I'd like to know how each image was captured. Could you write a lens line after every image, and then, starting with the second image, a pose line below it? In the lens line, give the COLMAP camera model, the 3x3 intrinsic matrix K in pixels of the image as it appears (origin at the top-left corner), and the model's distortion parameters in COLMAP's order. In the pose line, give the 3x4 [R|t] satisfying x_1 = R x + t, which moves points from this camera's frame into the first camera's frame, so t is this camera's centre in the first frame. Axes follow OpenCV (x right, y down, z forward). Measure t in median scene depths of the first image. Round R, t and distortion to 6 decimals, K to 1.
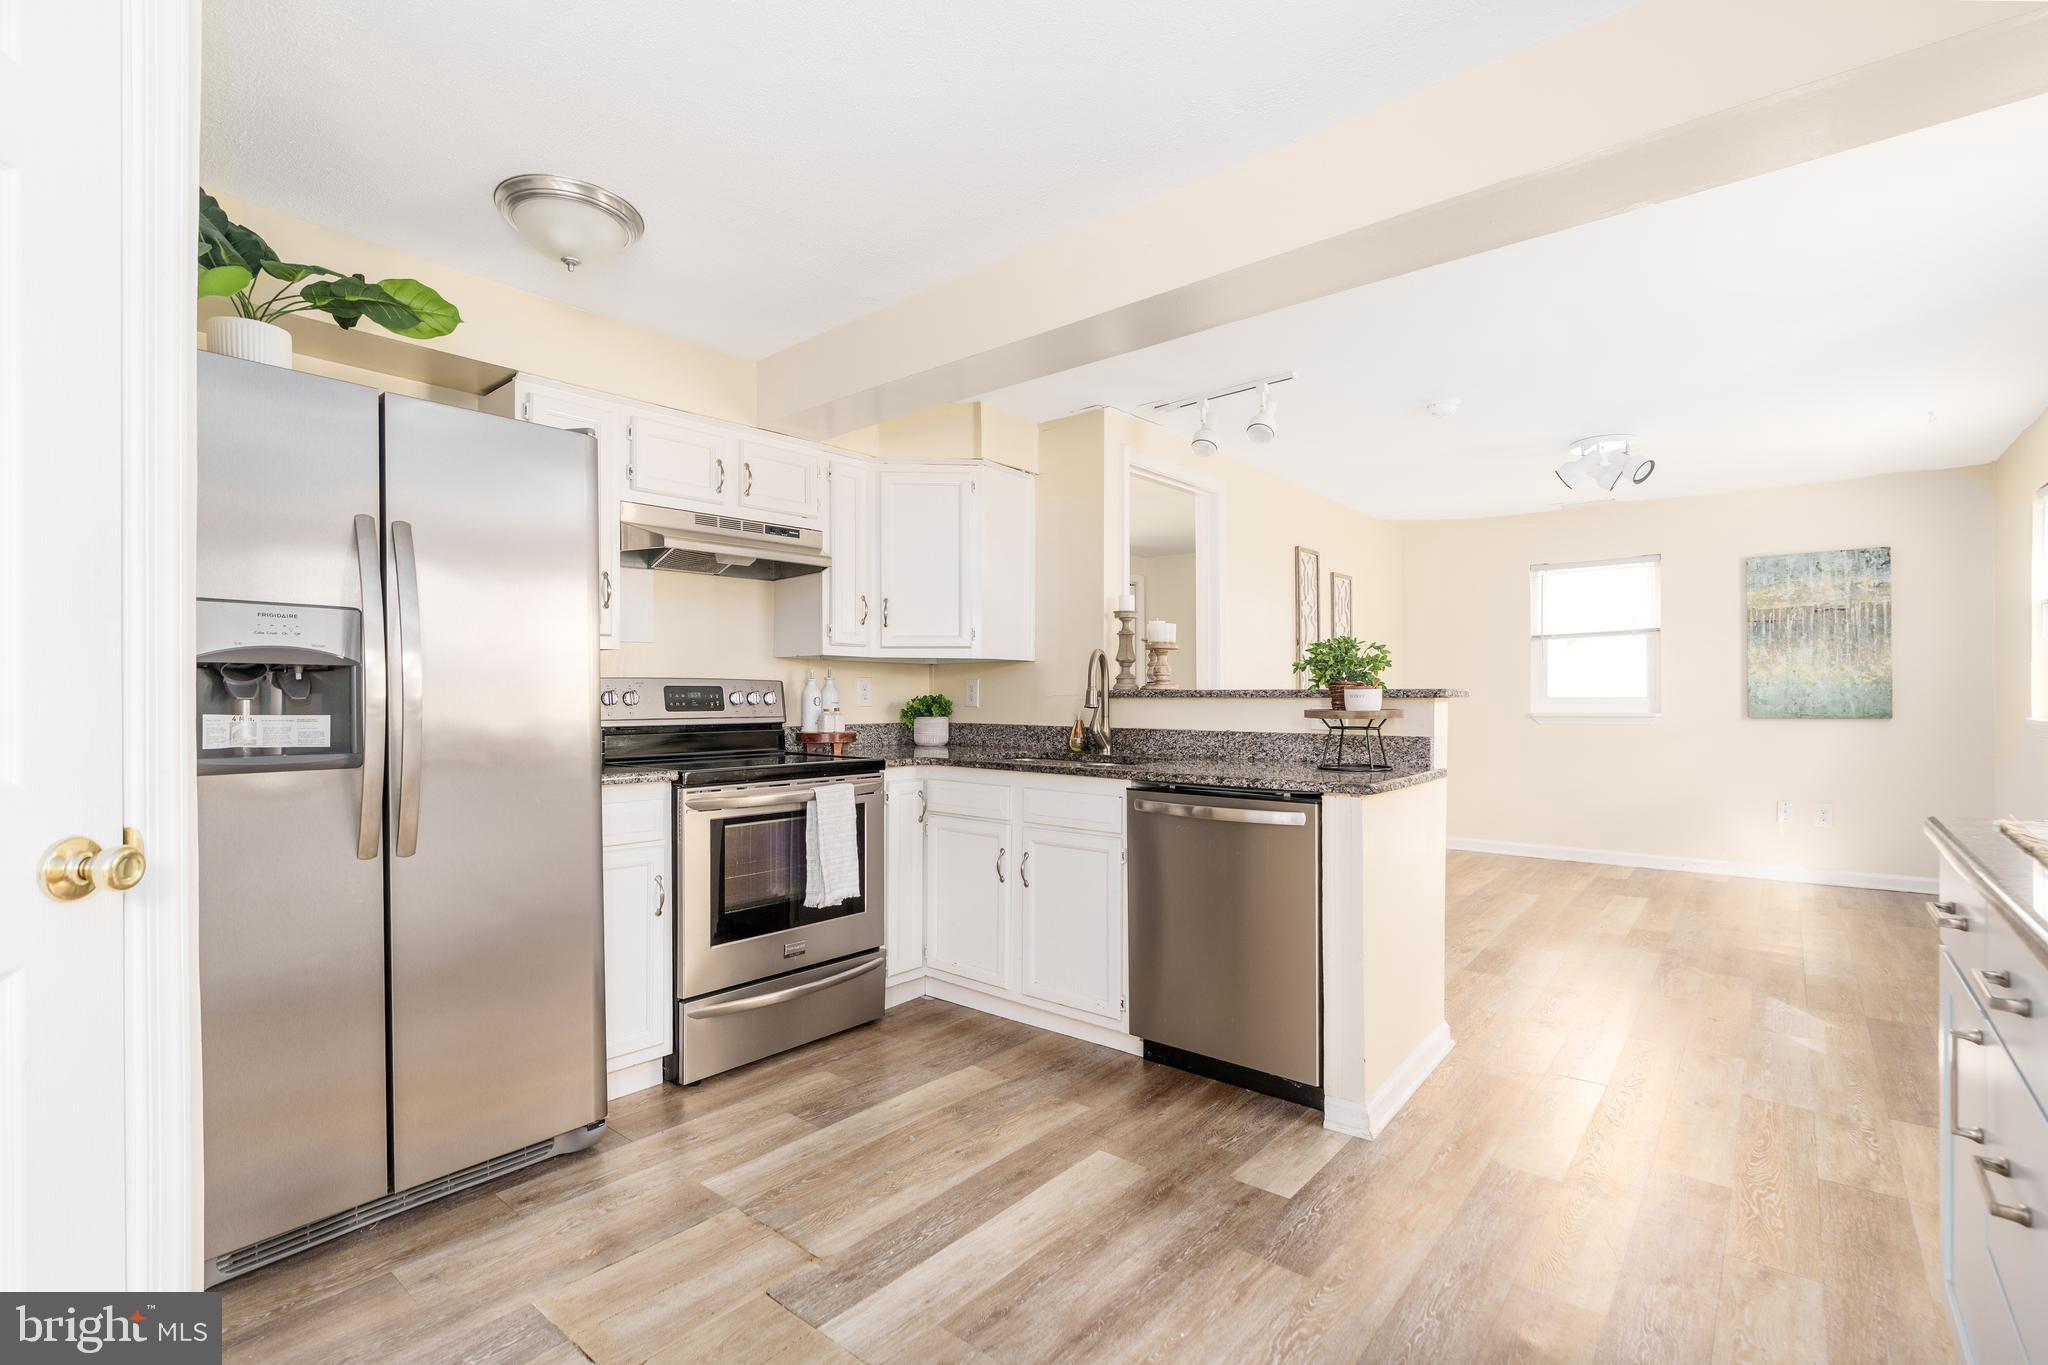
lens RADIAL K [[933.0, 0, 1016.7], [0, 933.0, 690.5], [0, 0, 1]] dist [-0.011362, 0.000681]
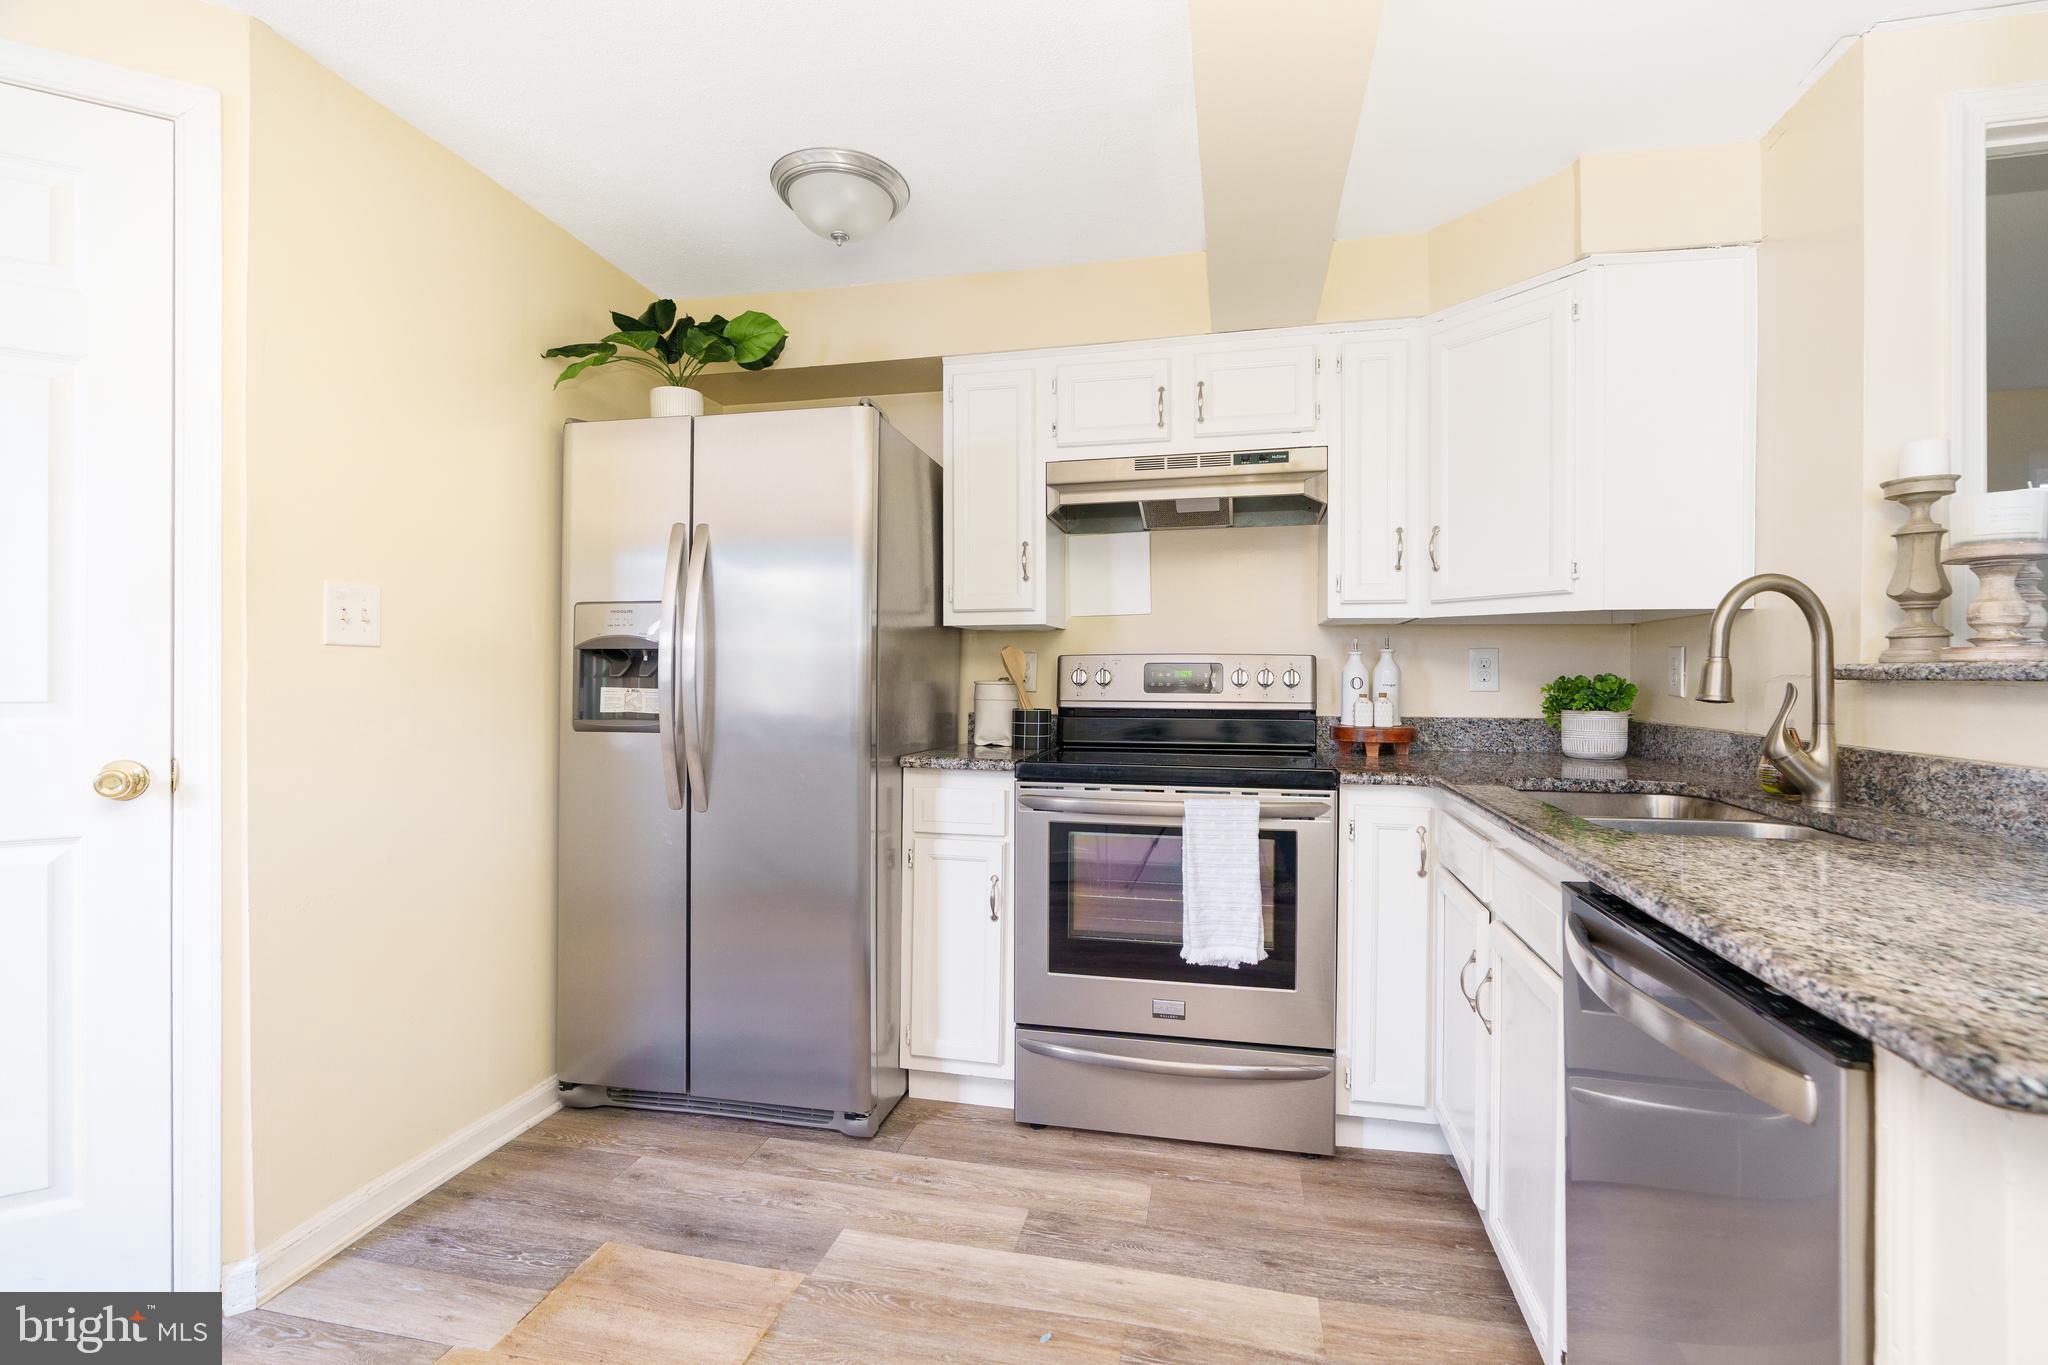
lens RADIAL K [[933.0, 0, 1024.7], [0, 933.0, 677.3], [0, 0, 1]] dist [-0.011362, 0.000681]
pose [[0.463751, 0.004445, -0.885955, 0.369484], [0.001776, 0.999981, 0.005947, 0.002877], [0.885964, -0.004331, 0.463734, 0.537017]]
